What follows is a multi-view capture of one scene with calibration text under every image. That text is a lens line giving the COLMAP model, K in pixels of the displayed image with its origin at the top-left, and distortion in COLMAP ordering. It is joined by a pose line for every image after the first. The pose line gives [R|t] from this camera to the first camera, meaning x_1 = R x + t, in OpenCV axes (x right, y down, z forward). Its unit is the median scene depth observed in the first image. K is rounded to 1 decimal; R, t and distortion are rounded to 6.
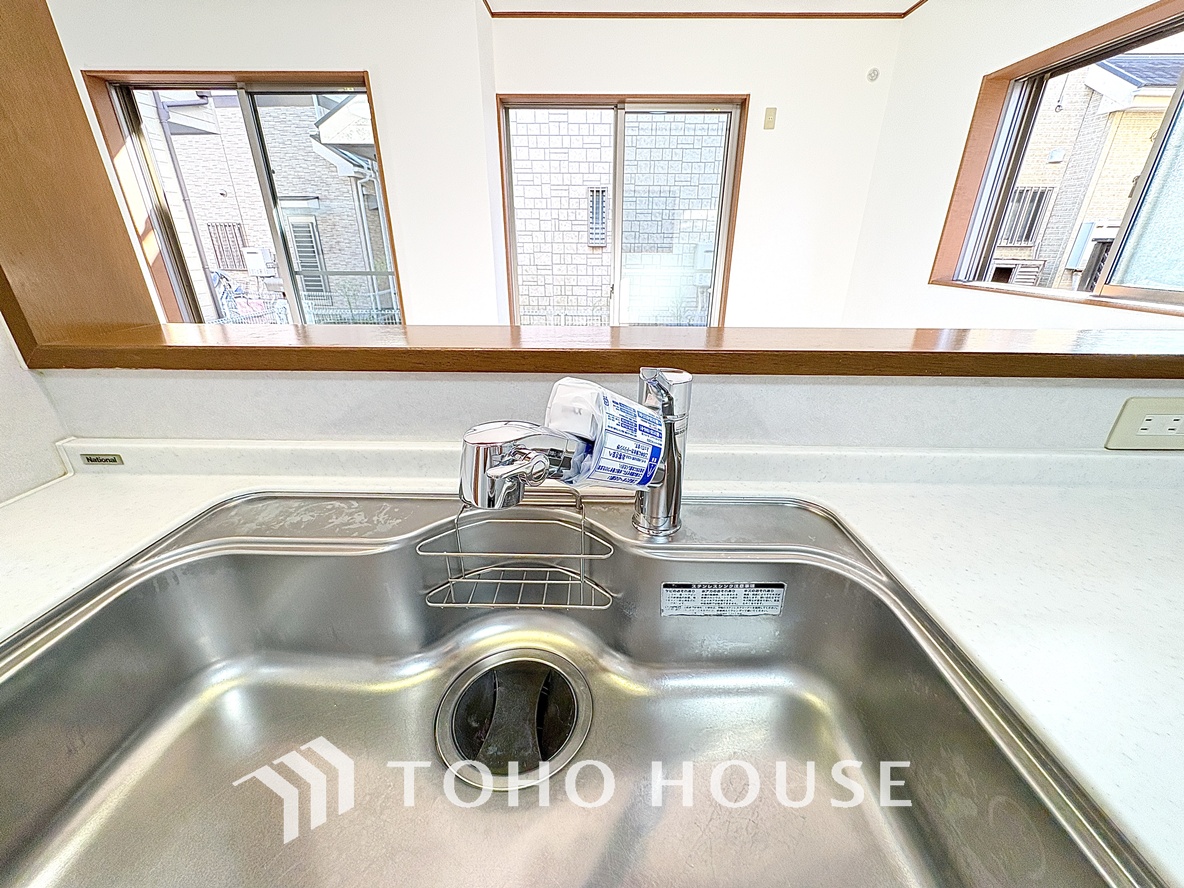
lens RADIAL K [[474.1, 0, 592.0], [0, 474.1, 444.0], [0, 0, 1]] dist [0.000944, 0.000243]
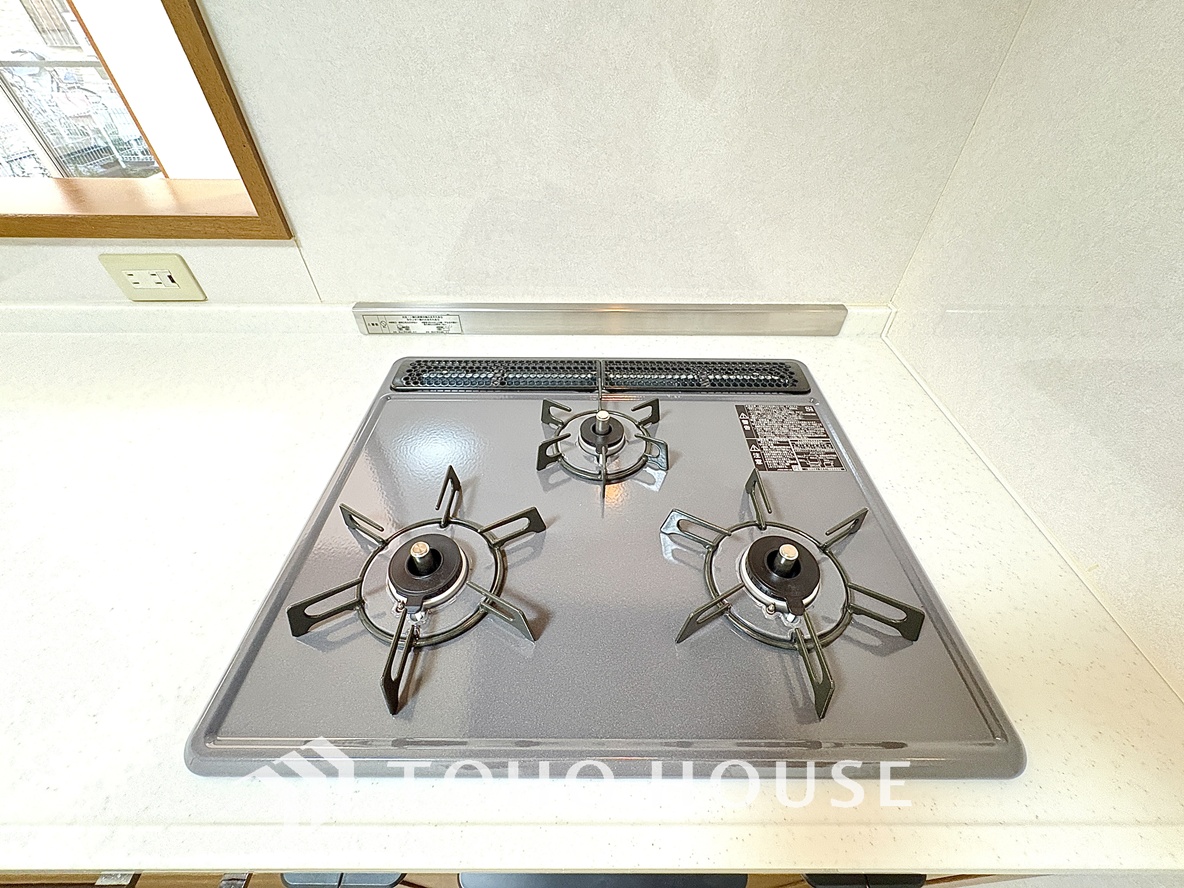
lens RADIAL K [[474.1, 0, 592.0], [0, 474.1, 444.0], [0, 0, 1]] dist [0.000944, 0.000243]
pose [[0.999921, -0.008367, 0.009332, 2.197959], [0.004634, 0.938592, 0.344998, -0.056438], [-0.011645, -0.344928, 0.938557, -0.218619]]
